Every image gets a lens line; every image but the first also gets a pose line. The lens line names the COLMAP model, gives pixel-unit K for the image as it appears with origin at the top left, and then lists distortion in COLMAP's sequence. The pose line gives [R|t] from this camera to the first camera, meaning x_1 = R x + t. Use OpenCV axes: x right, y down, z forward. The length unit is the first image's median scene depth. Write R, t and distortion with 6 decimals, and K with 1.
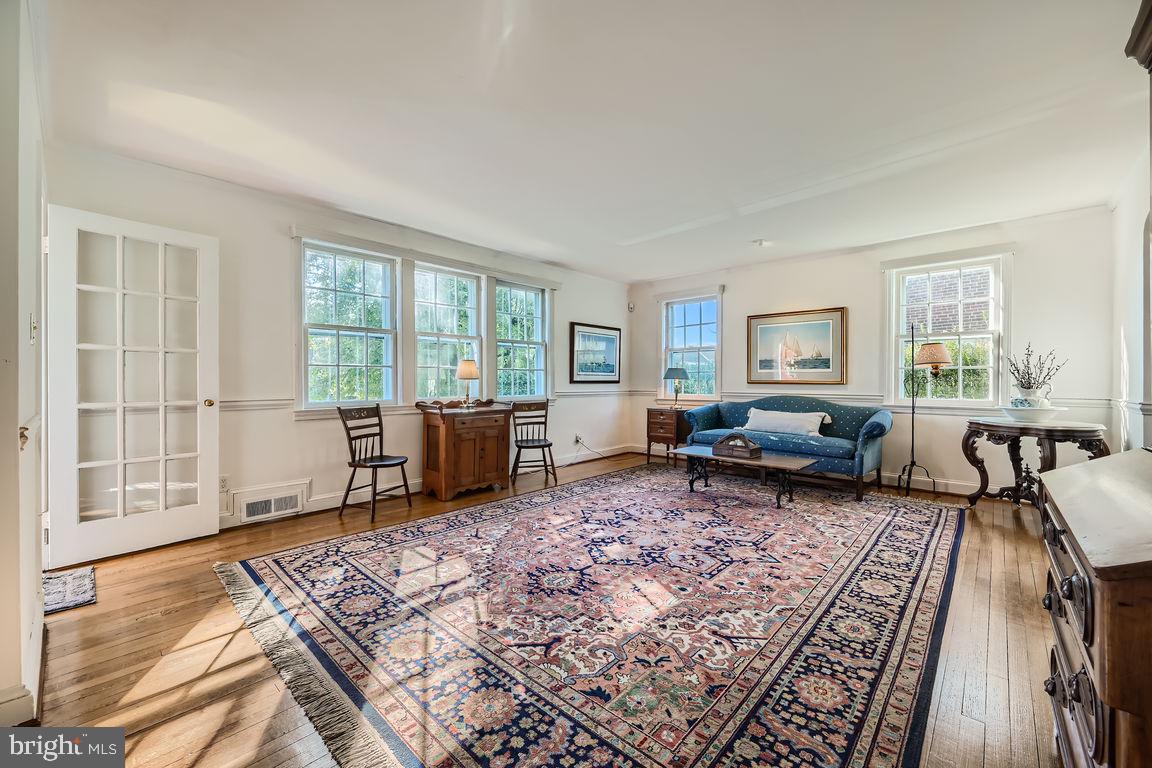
lens RADIAL K [[461.4, 0, 576.2], [0, 461.4, 384.8], [0, 0, 1]] dist [0.001289, -0.000144]
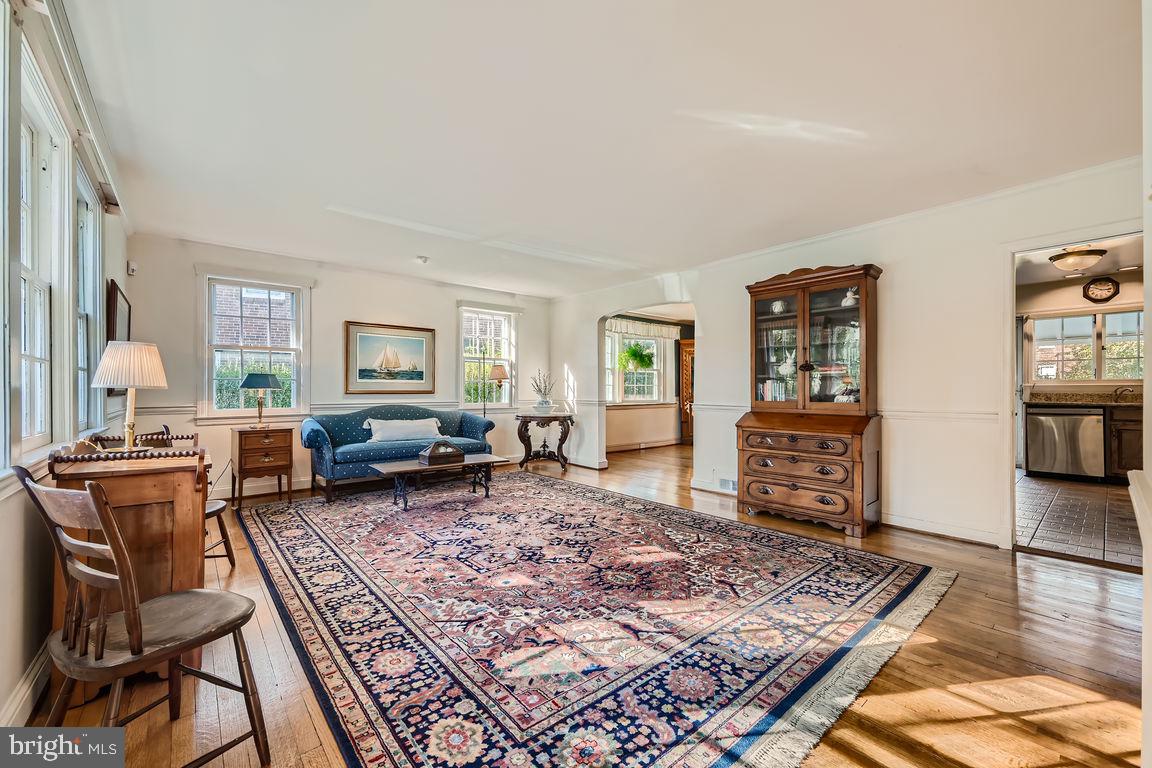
lens RADIAL K [[457.4, 0, 578.9], [0, 457.4, 392.9], [0, 0, 1]] dist [-0.002316, 0.000105]
pose [[0.117176, -0.006698, 0.993089, -0.772372], [0.009538, 0.999939, 0.005618, -0.008316], [-0.993065, 0.008814, 0.117233, 0.681642]]
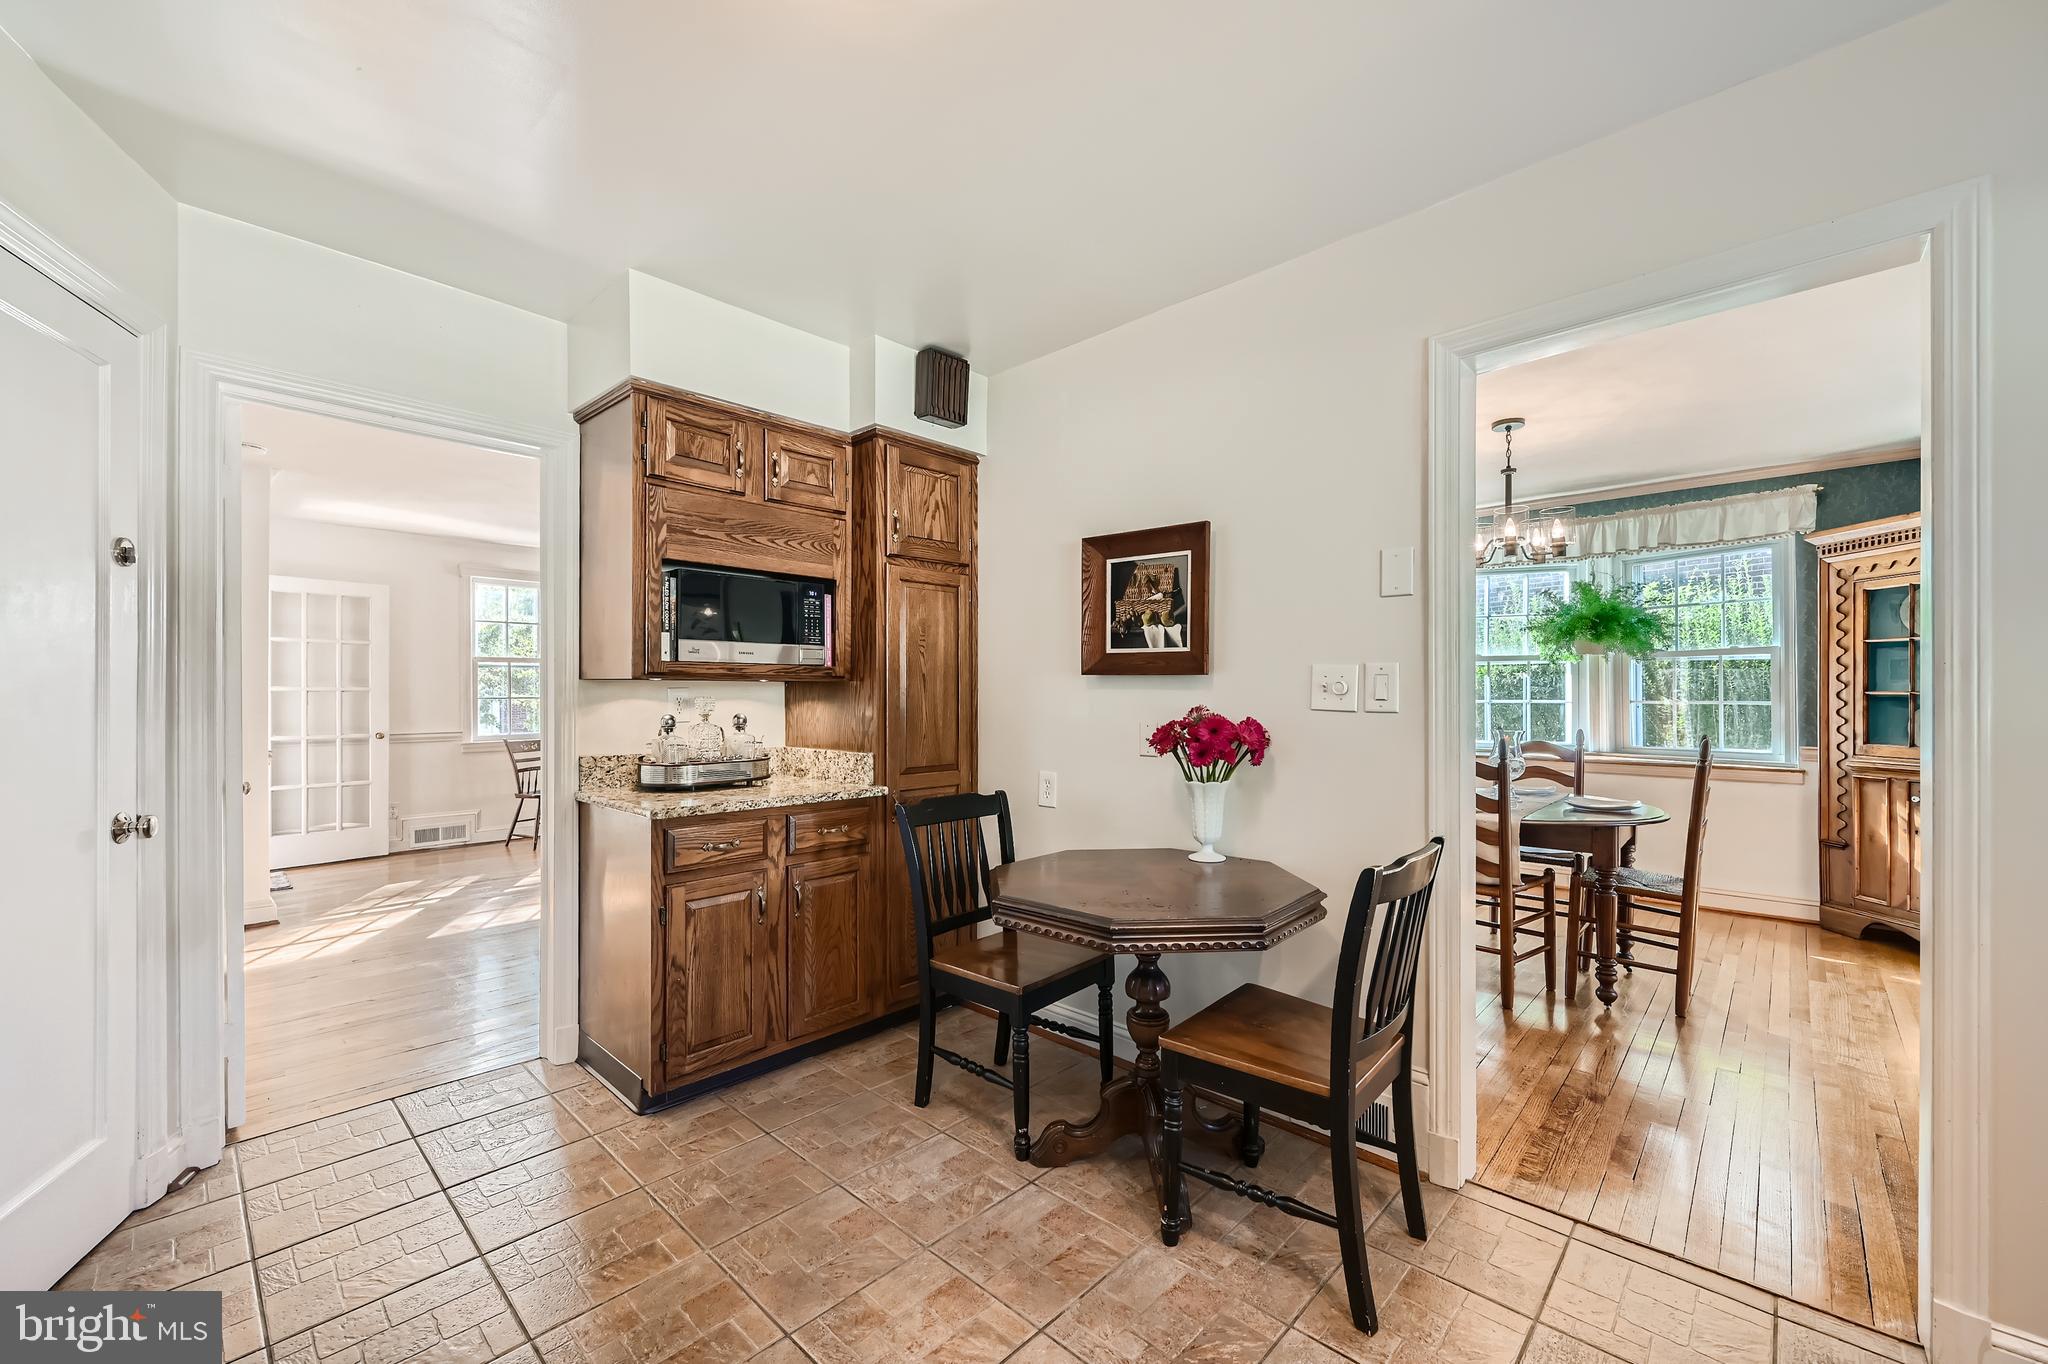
lens RADIAL K [[813.2, 0, 1029.2], [0, 813.2, 697.9], [0, 0, 1]] dist [-0.002316, 0.000105]
pose [[0.999883, -0.001118, -0.015247, 0.694037], [0.001063, 0.999993, -0.003576, -0.038227], [0.015251, 0.003559, 0.999877, -0.809623]]
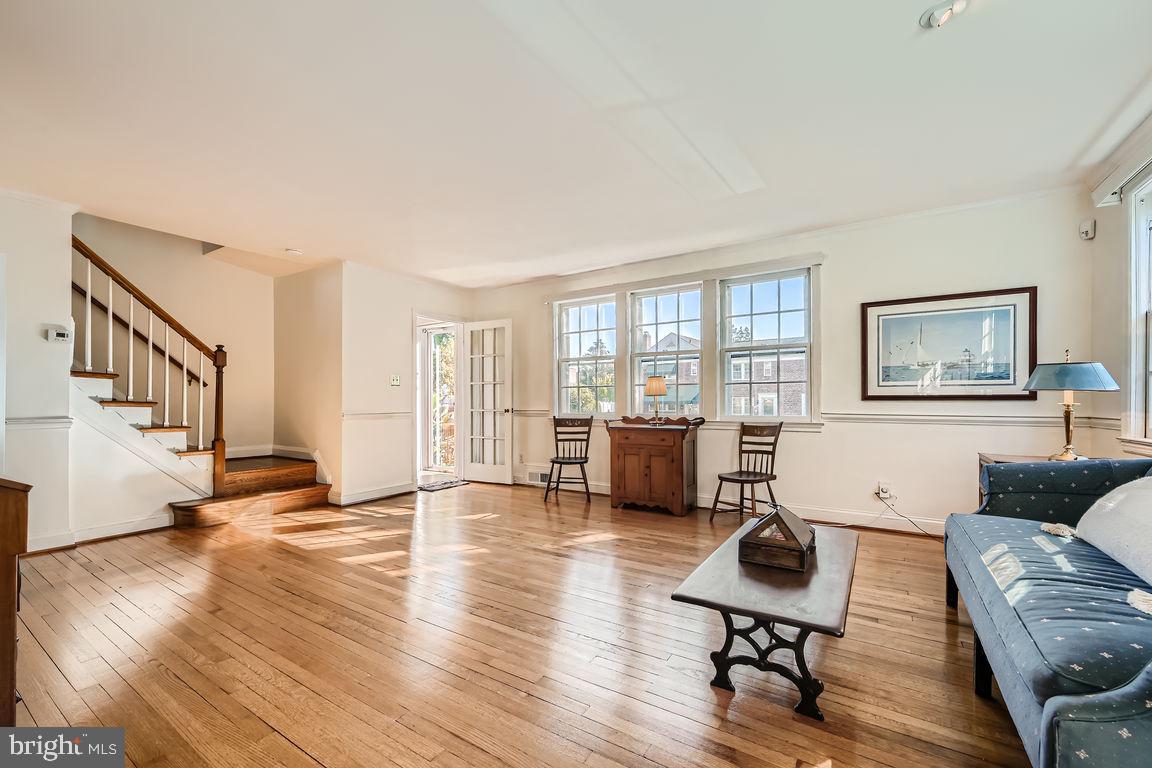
lens RADIAL K [[469.8, 0, 575.1], [0, 469.8, 400.5], [0, 0, 1]] dist [0.000095, -0.000161]
pose [[0.164611, -0.003132, -0.986354, 0.931395], [-0.006646, 0.999969, -0.004284, 0.004298], [0.986336, 0.007260, 0.164585, 0.839145]]
